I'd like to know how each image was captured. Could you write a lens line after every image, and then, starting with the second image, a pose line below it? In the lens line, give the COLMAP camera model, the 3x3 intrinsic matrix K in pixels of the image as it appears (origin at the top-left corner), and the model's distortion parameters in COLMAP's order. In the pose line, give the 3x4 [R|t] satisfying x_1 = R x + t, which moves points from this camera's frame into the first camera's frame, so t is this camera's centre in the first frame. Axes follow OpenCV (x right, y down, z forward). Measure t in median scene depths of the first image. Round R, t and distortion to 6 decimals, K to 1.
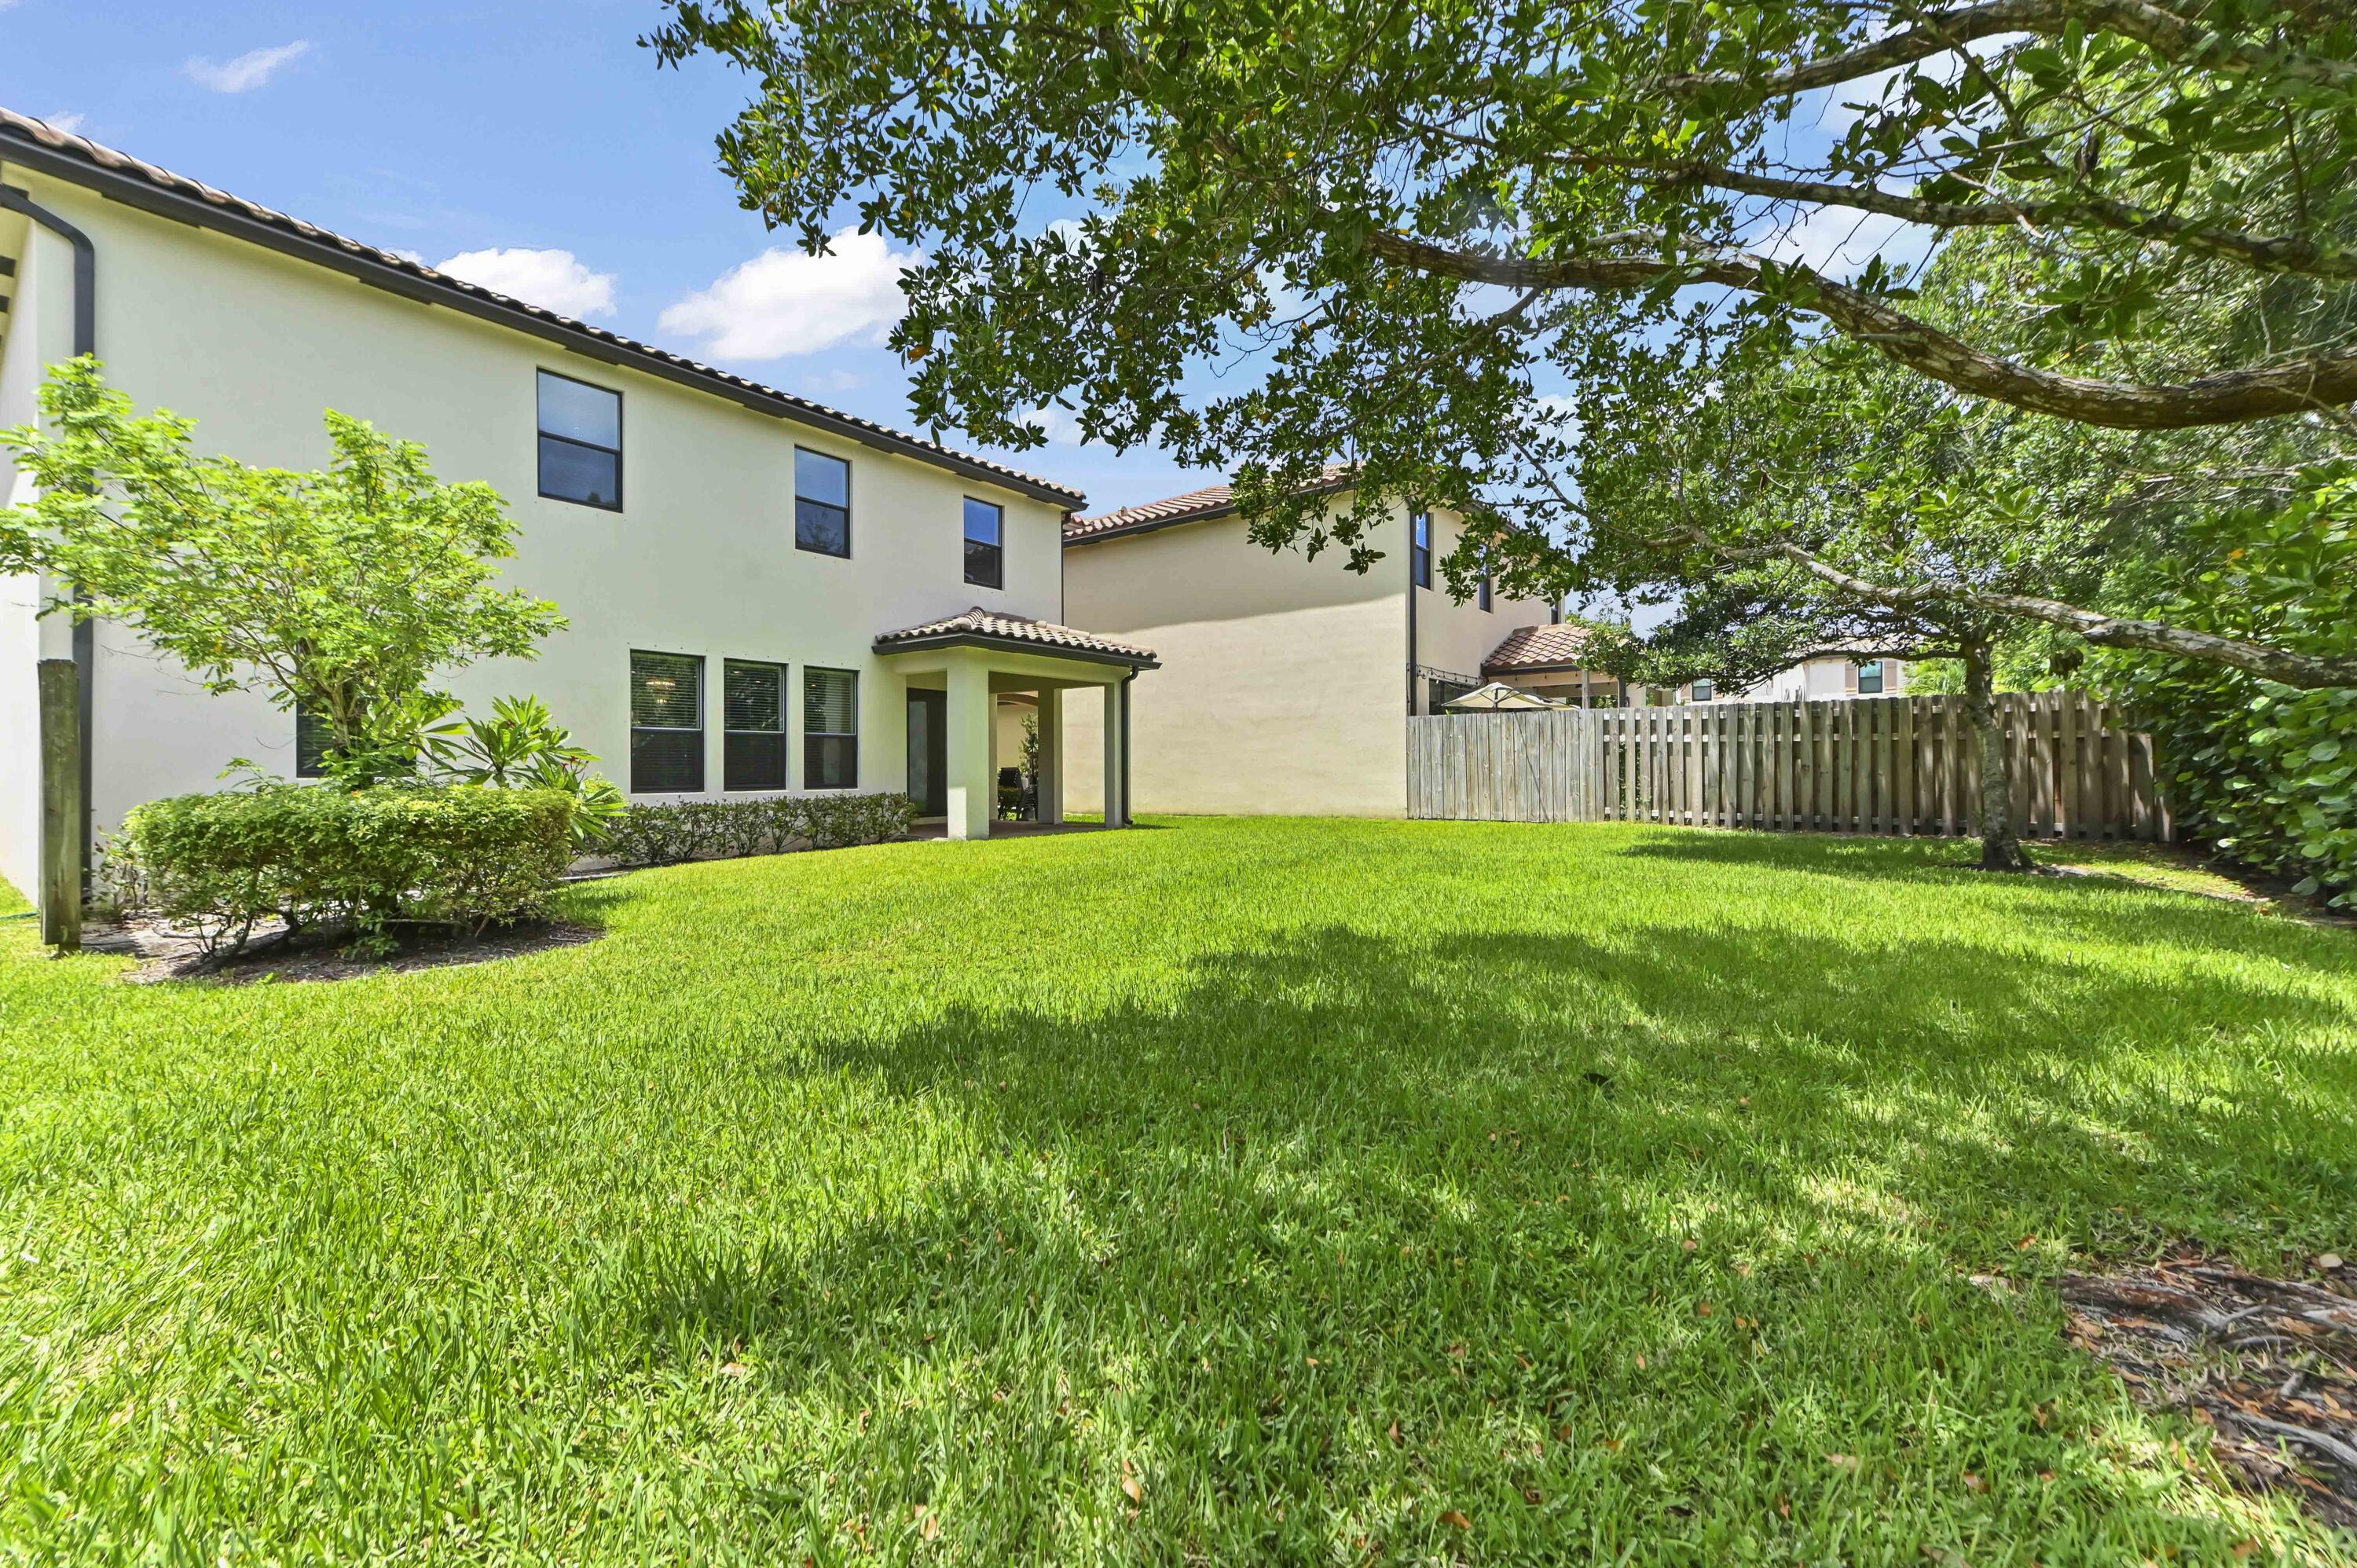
lens RADIAL K [[920.2, 0, 1177.7], [0, 920.2, 775.3], [0, 0, 1]] dist [0.009626, 0.000369]
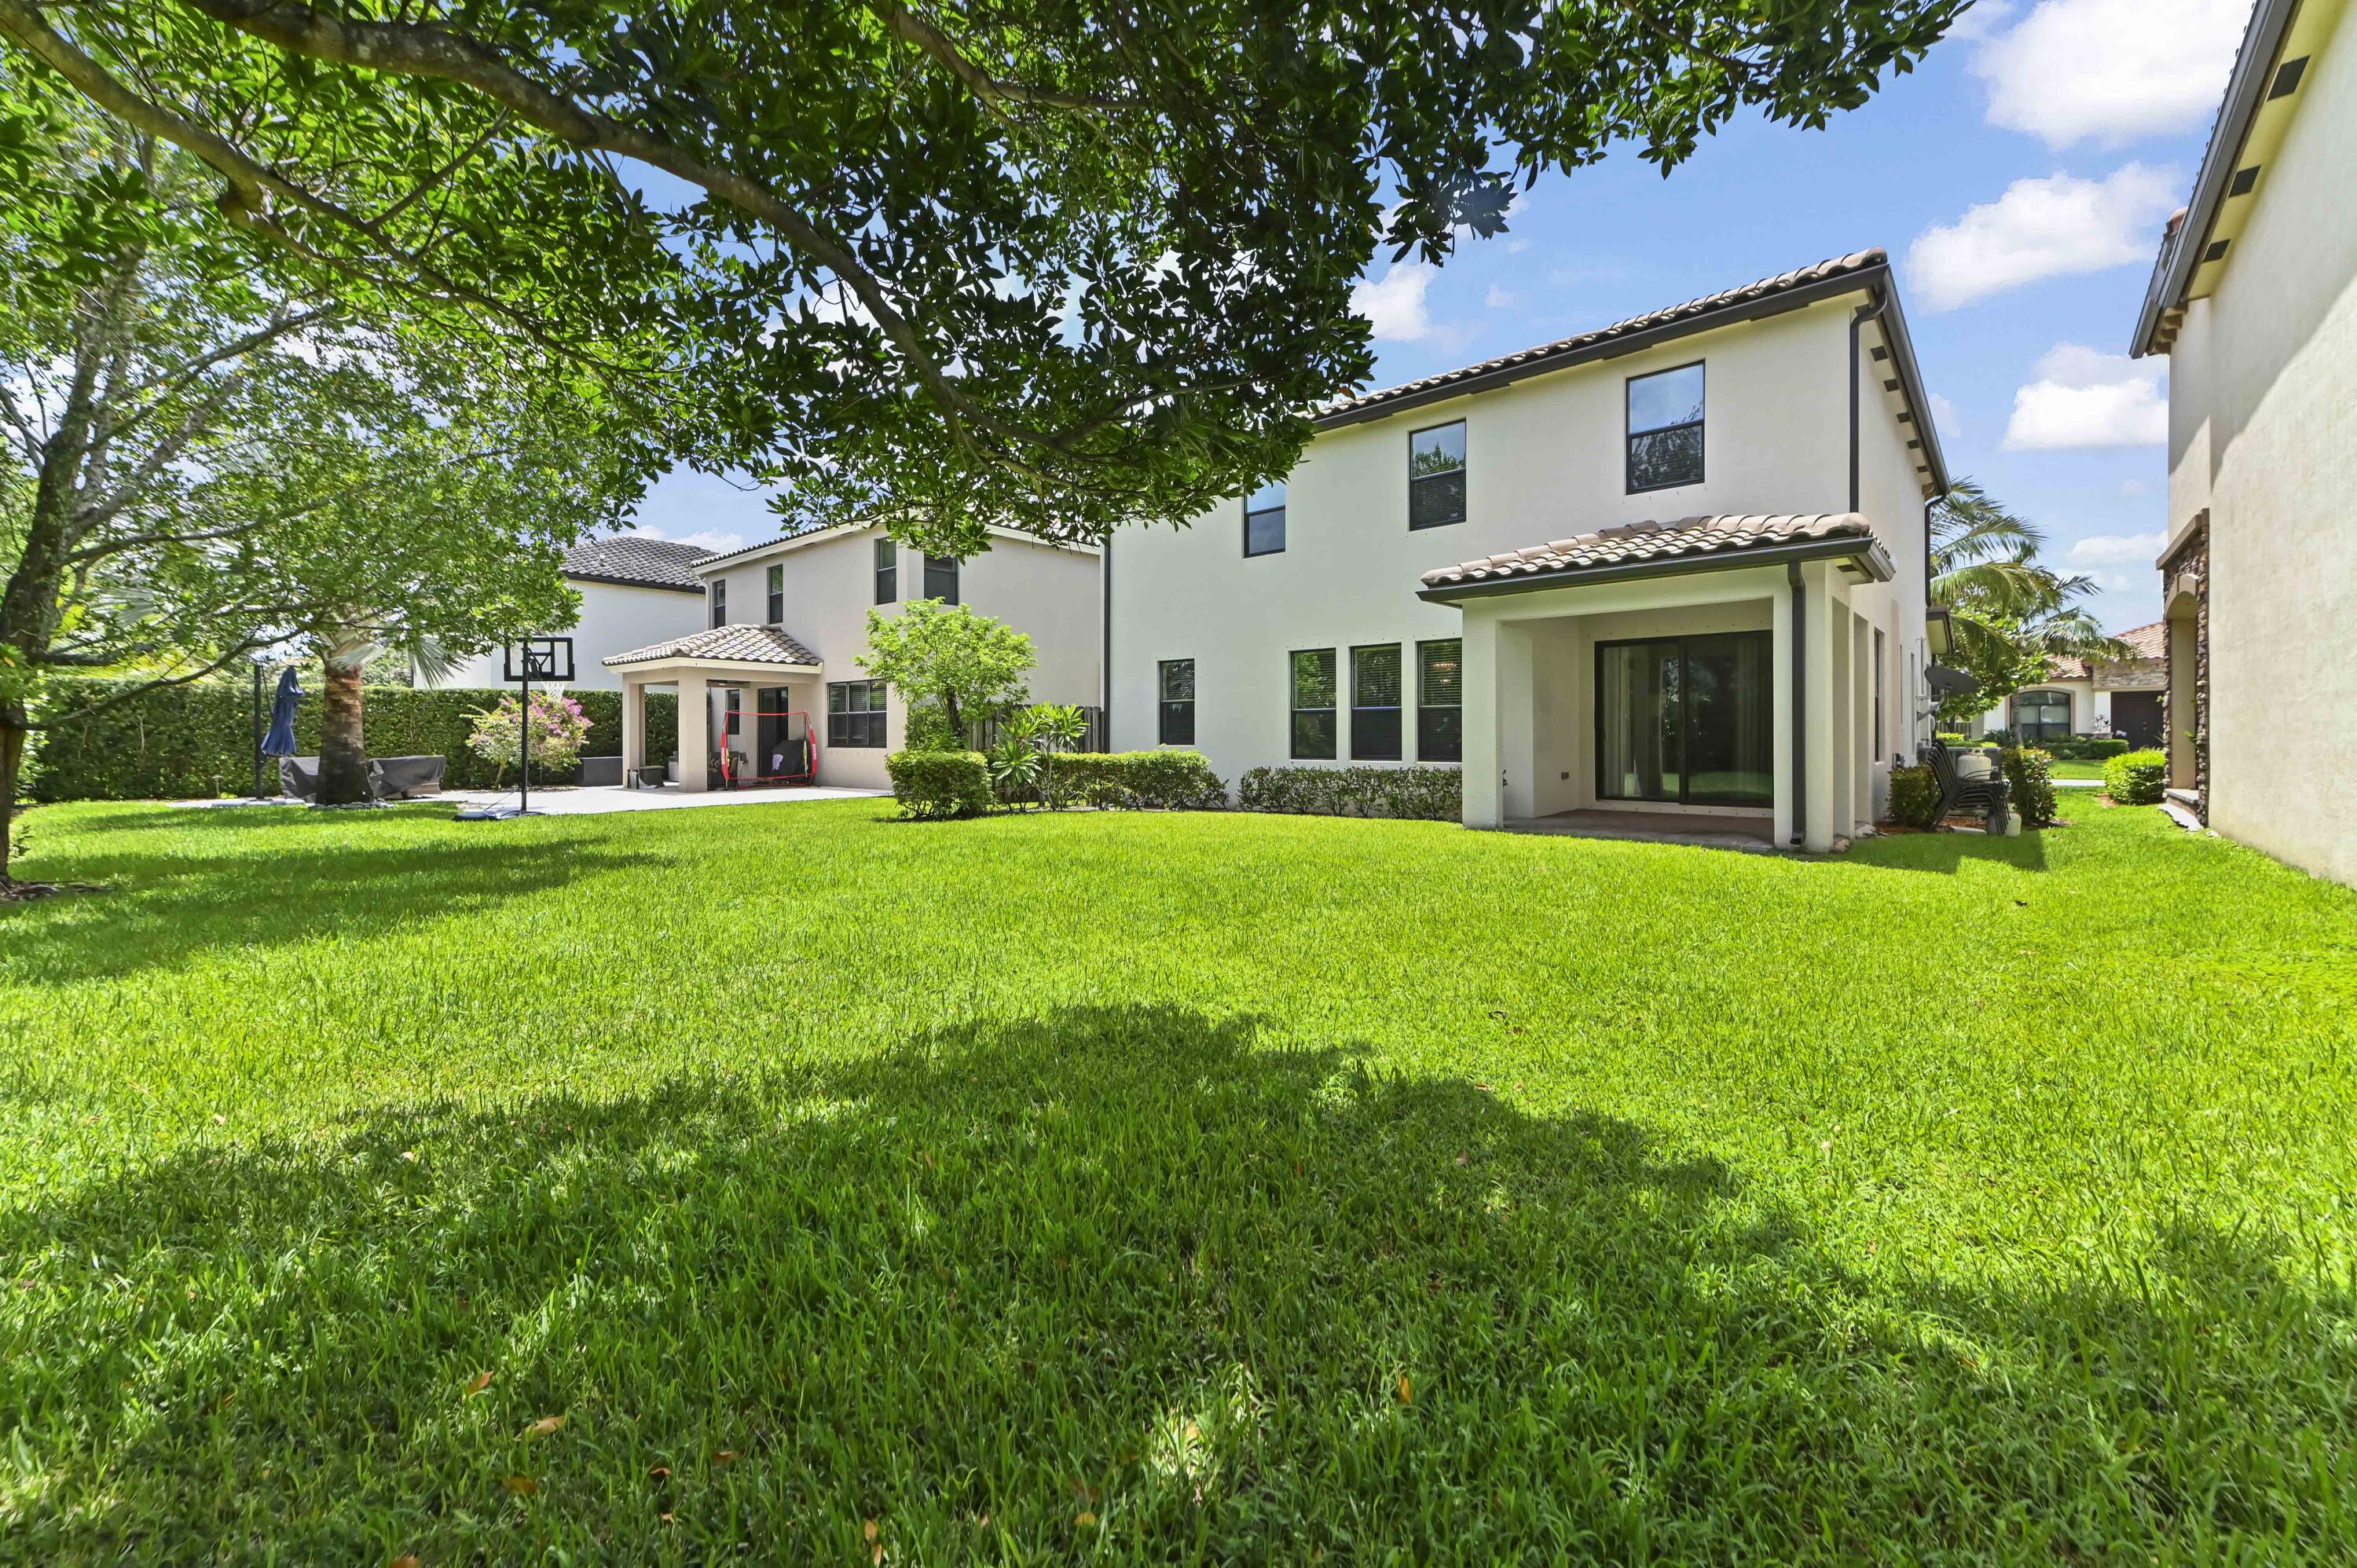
lens RADIAL K [[920.2, 0, 1177.7], [0, 920.2, 775.3], [0, 0, 1]] dist [0.009626, 0.000369]
pose [[-0.080810, 0.039149, -0.995960, 0.663714], [-0.017843, 0.999011, 0.040717, -0.006751], [0.996570, 0.021062, -0.080031, 0.826383]]
